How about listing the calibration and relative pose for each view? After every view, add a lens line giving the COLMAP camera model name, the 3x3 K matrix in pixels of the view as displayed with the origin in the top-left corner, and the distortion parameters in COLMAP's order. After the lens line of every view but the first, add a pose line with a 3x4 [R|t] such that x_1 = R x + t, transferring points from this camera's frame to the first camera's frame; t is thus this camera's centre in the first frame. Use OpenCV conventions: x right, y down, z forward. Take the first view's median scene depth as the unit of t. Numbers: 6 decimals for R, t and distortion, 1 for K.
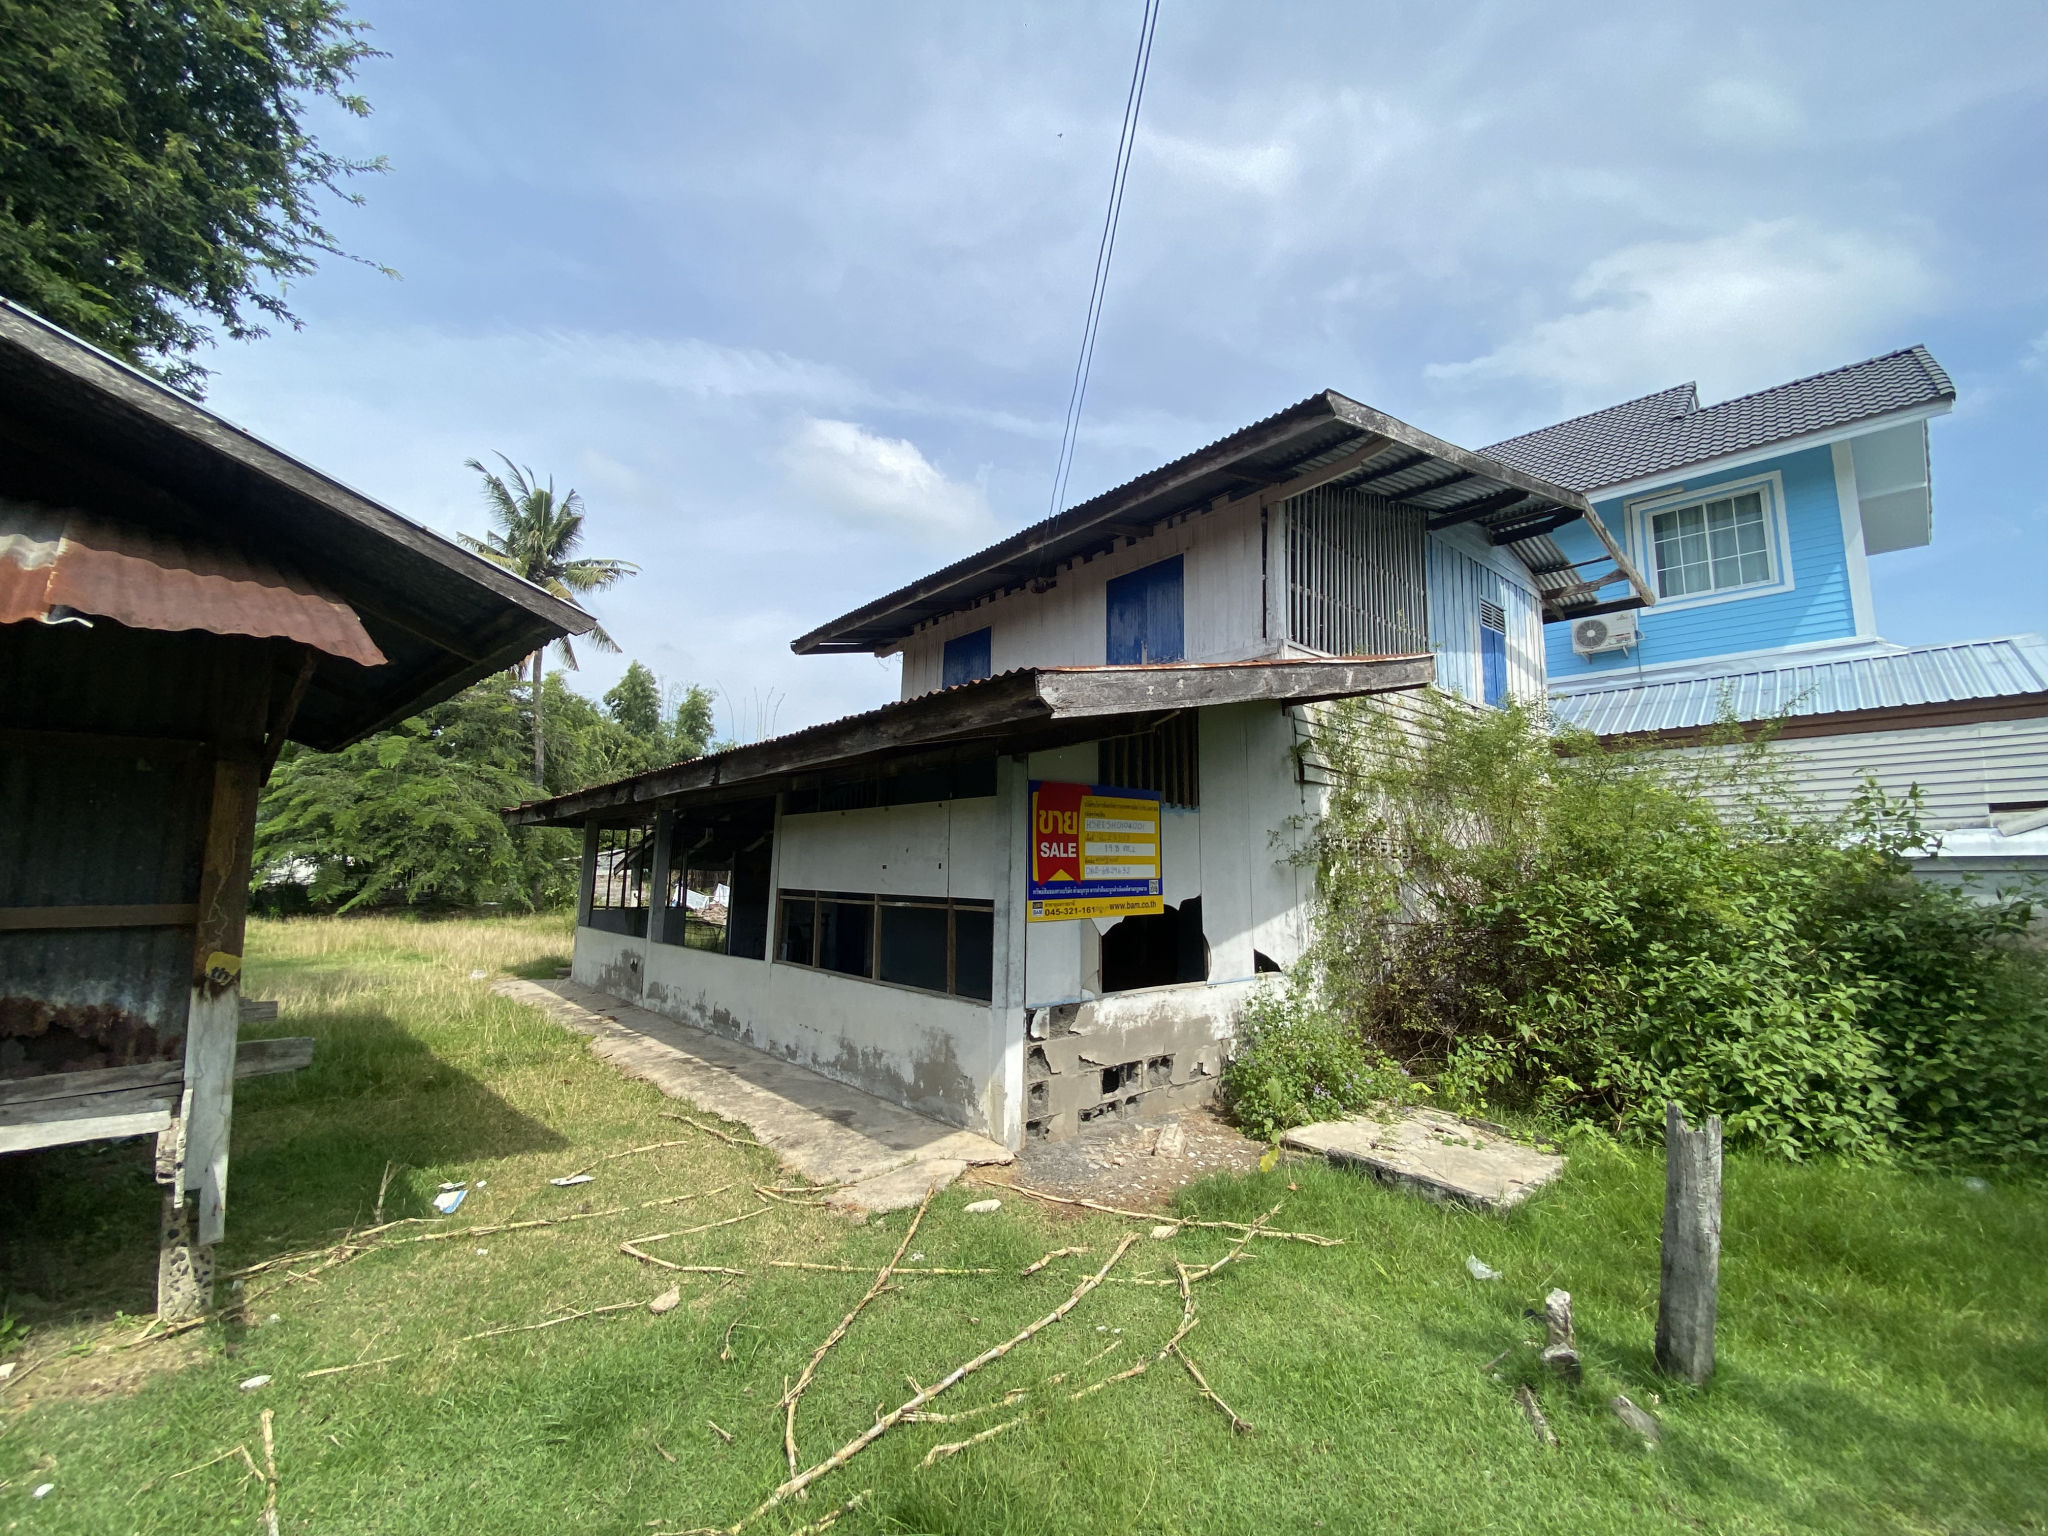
lens RADIAL K [[831.1, 0, 1056.8], [0, 831.1, 753.8], [0, 0, 1]] dist [0.024502, -0.000088]
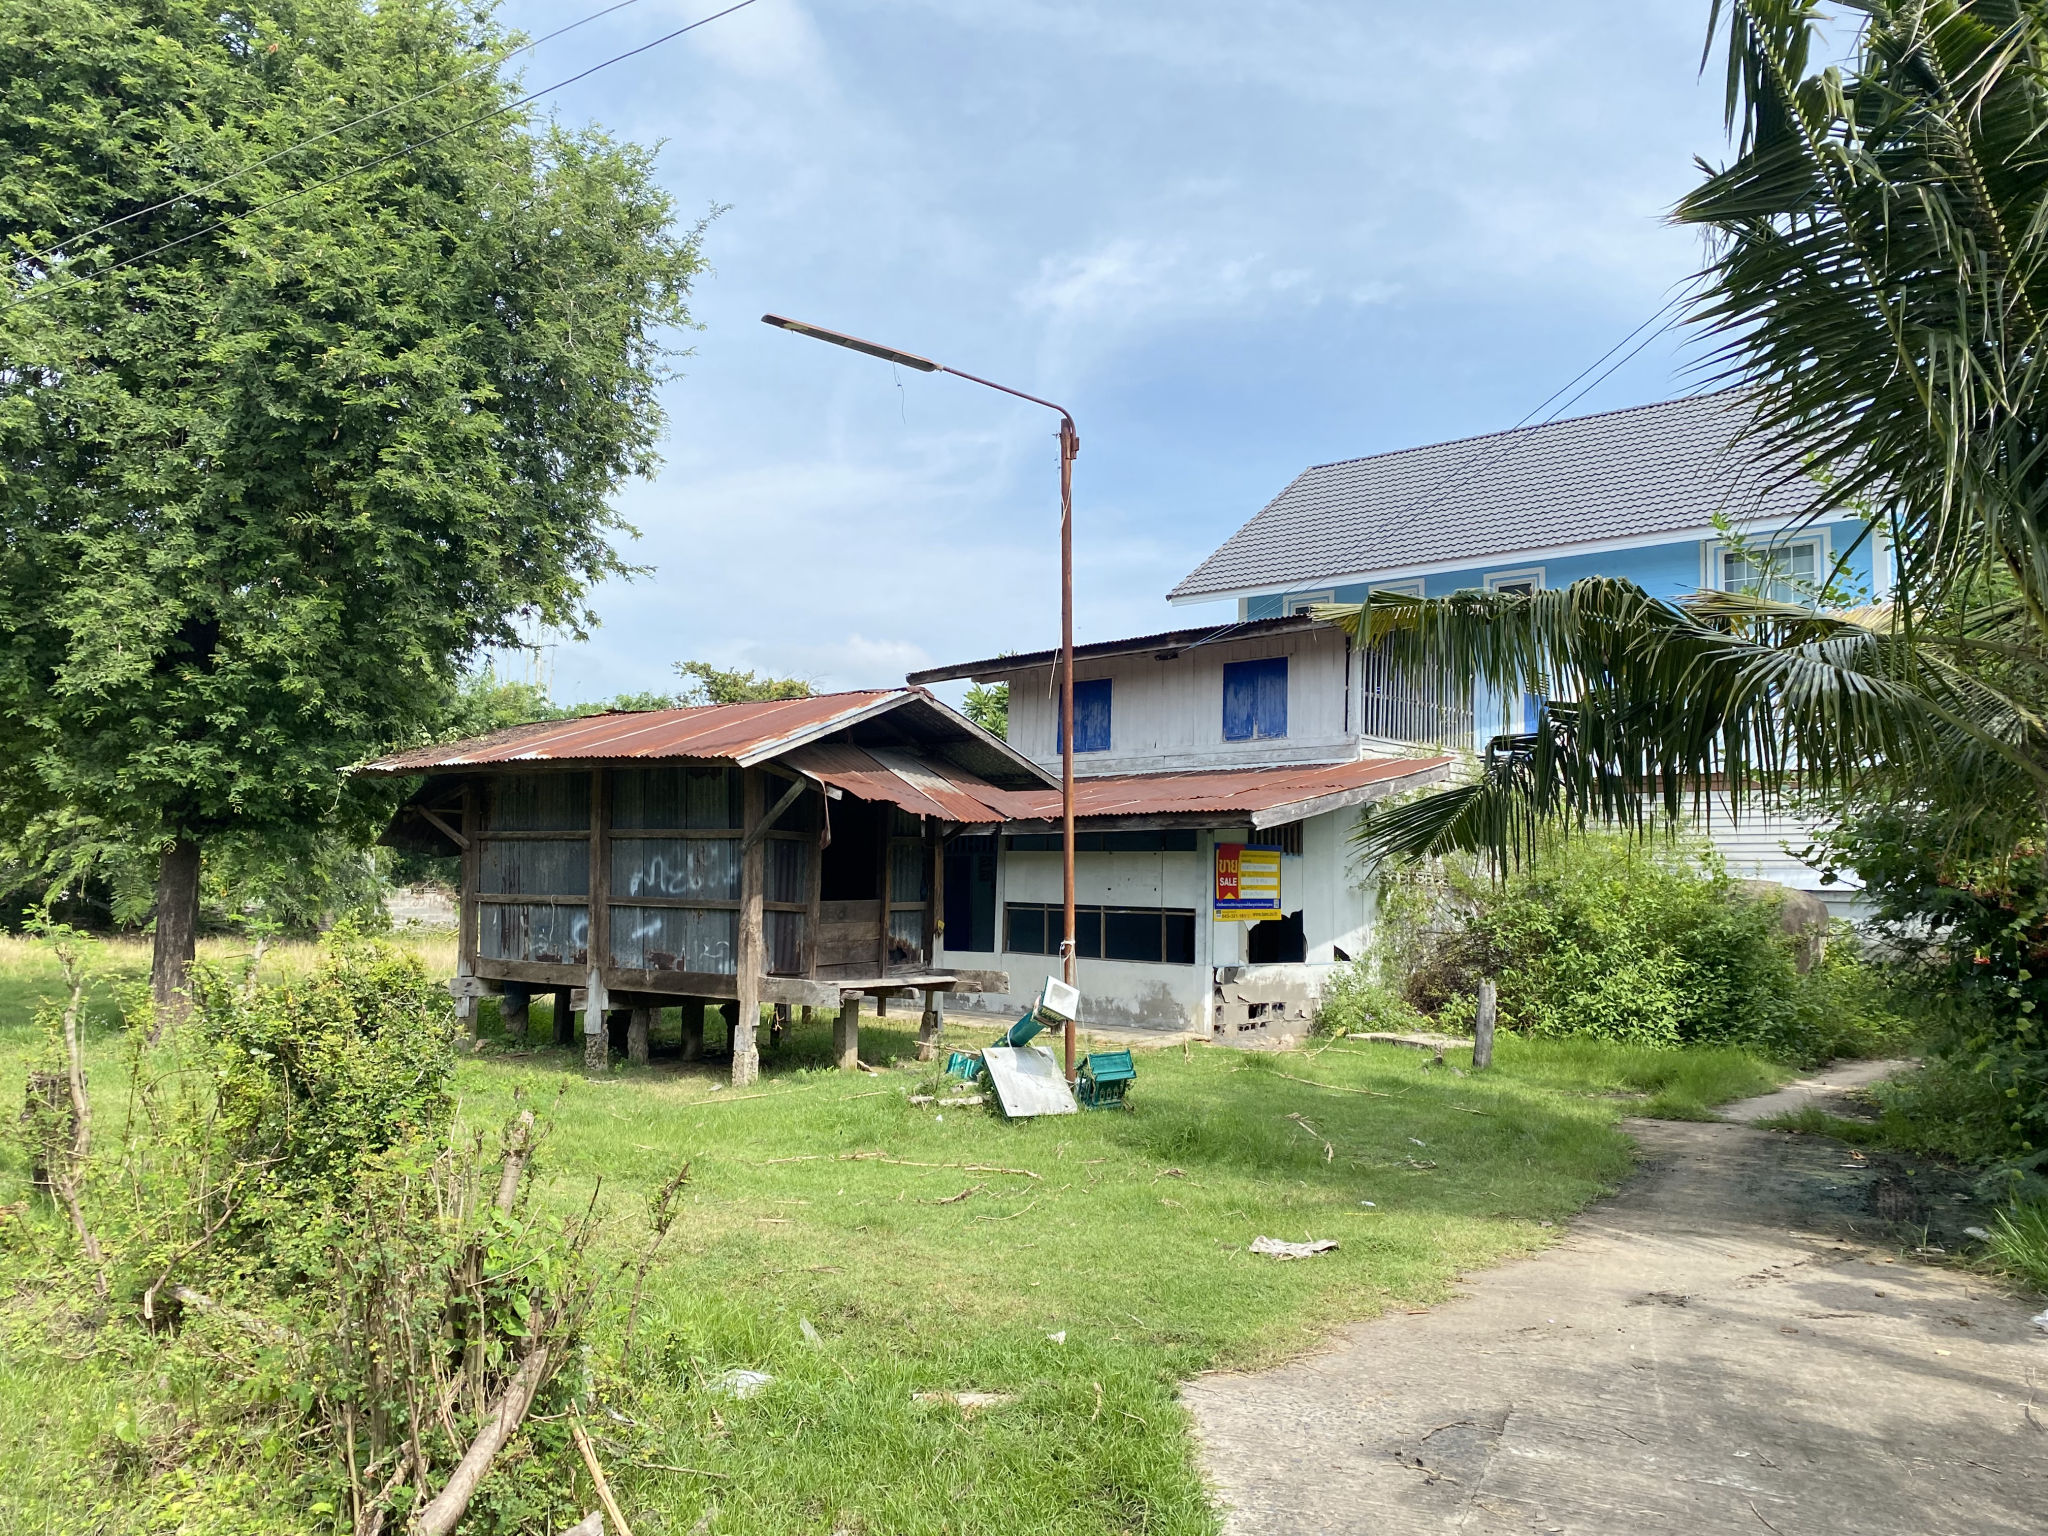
lens RADIAL K [[1539.2, 0, 1025.0], [0, 1539.2, 716.0], [0, 0, 1]] dist [0.032087, 0.000662]
pose [[0.998915, 0.020555, 0.041788, -0.556910], [-0.021767, 0.999349, 0.028759, -0.312575], [-0.041170, -0.029637, 0.998713, -2.185950]]
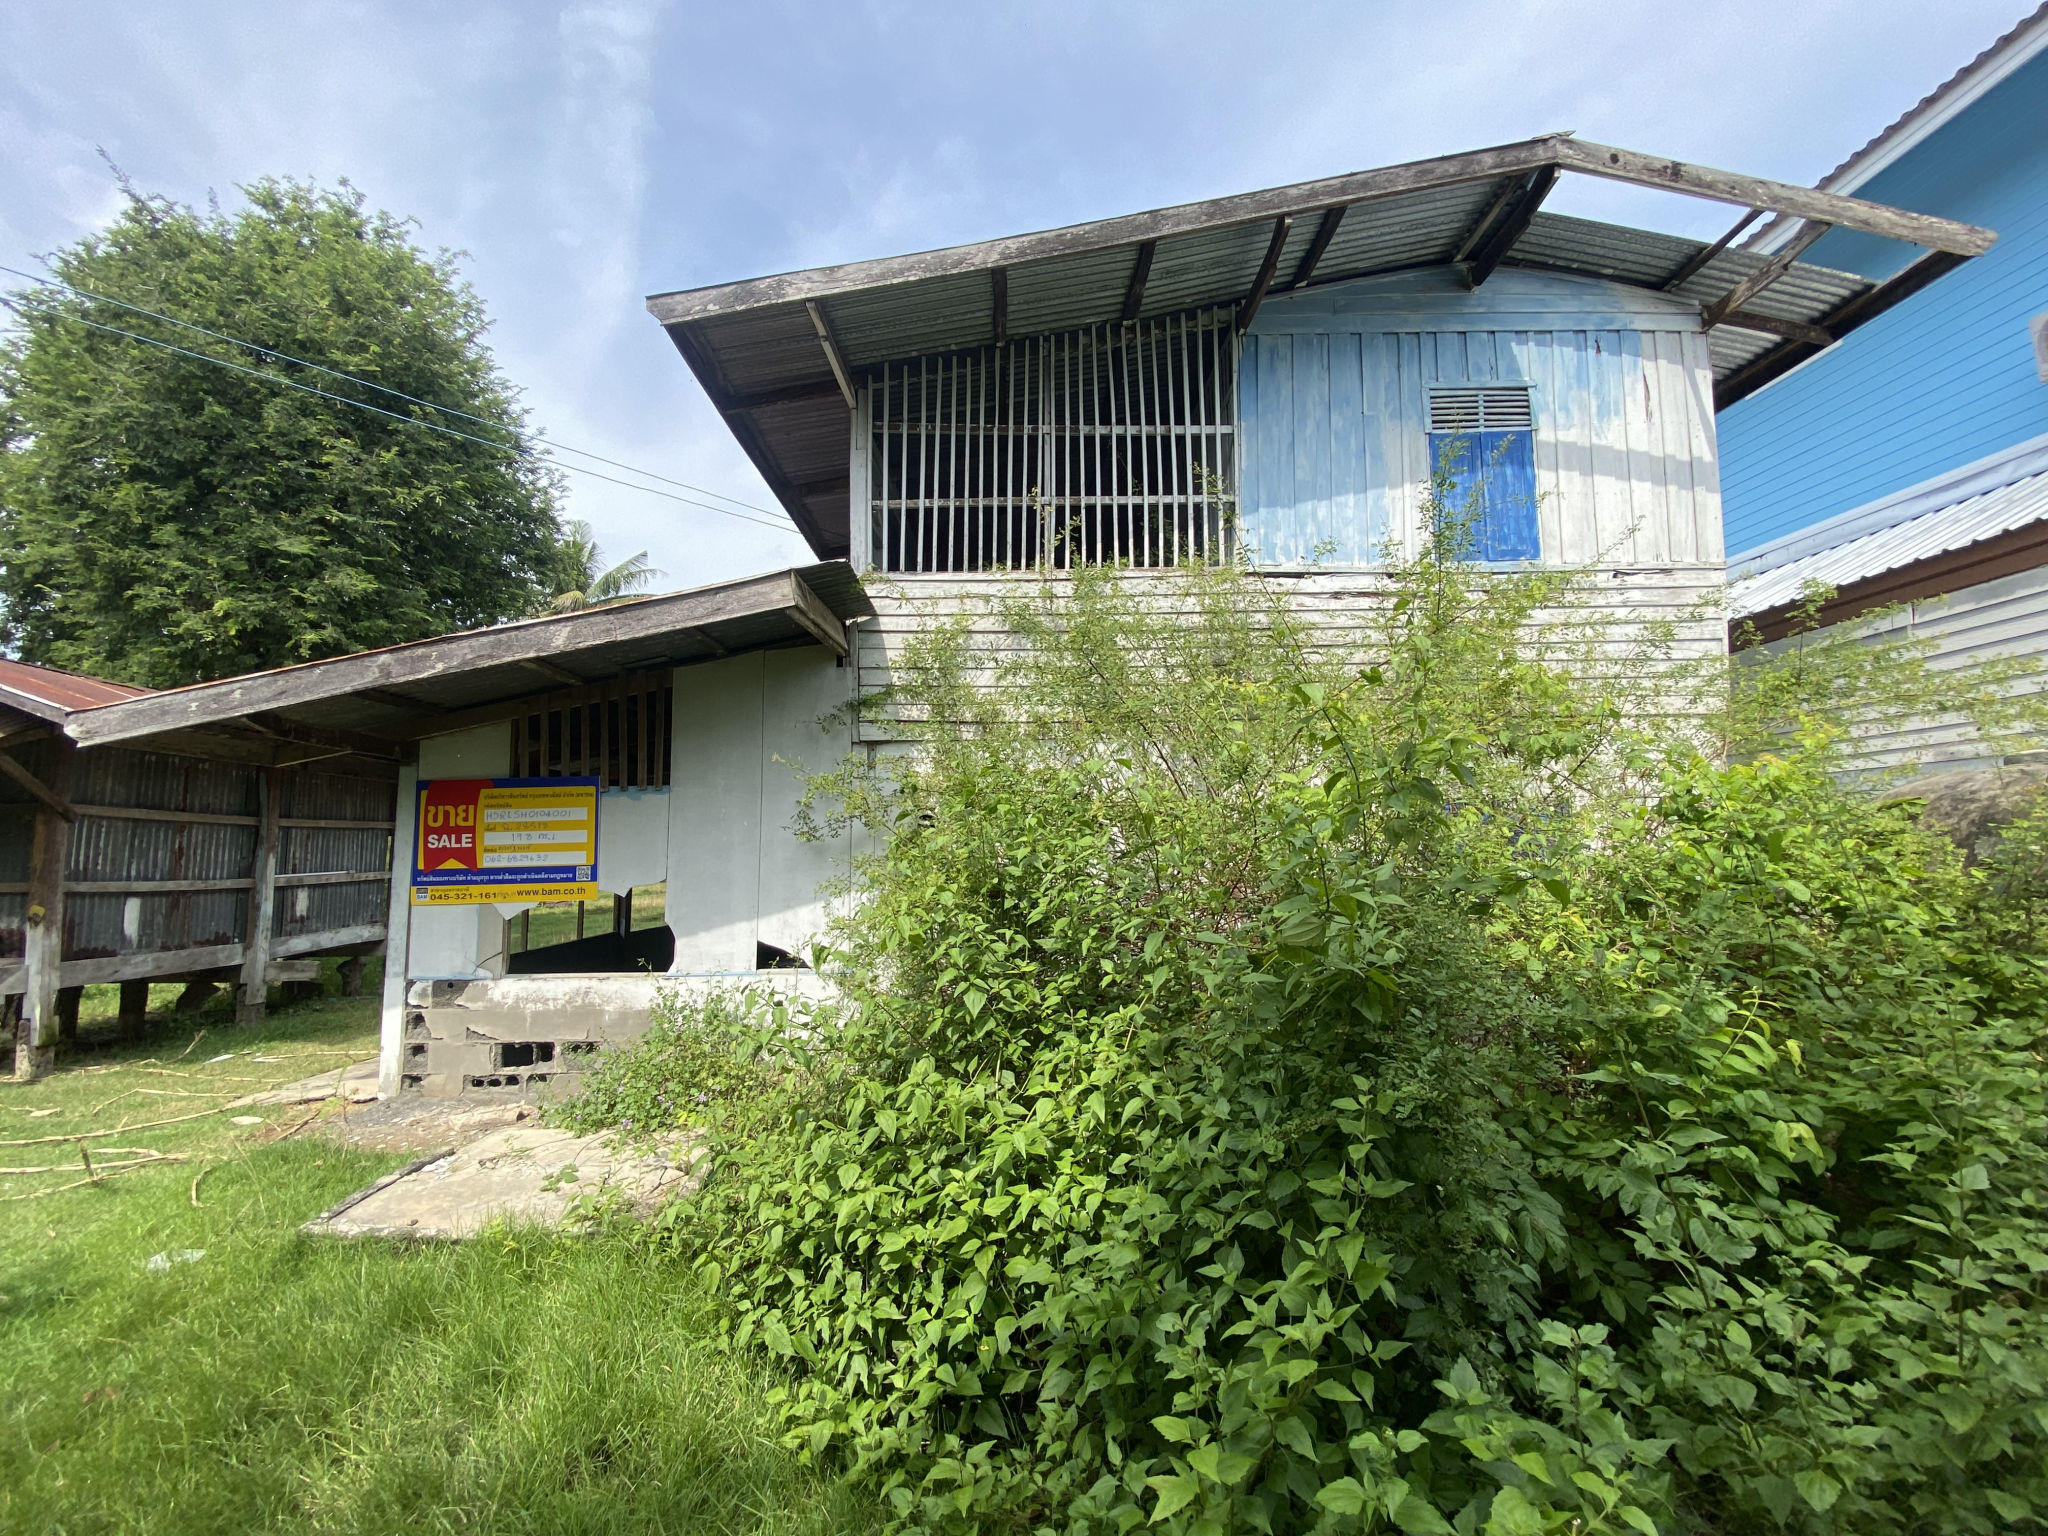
lens RADIAL K [[832.2, 0, 1024.0], [0, 832.2, 768.0], [0, 0, 1]] dist [-0.001908, -0.000236]
pose [[0.749680, -0.077933, -0.657196, 1.252194], [0.111889, 0.993672, 0.009801, 0.090196], [0.652273, -0.080881, 0.753656, 0.648037]]
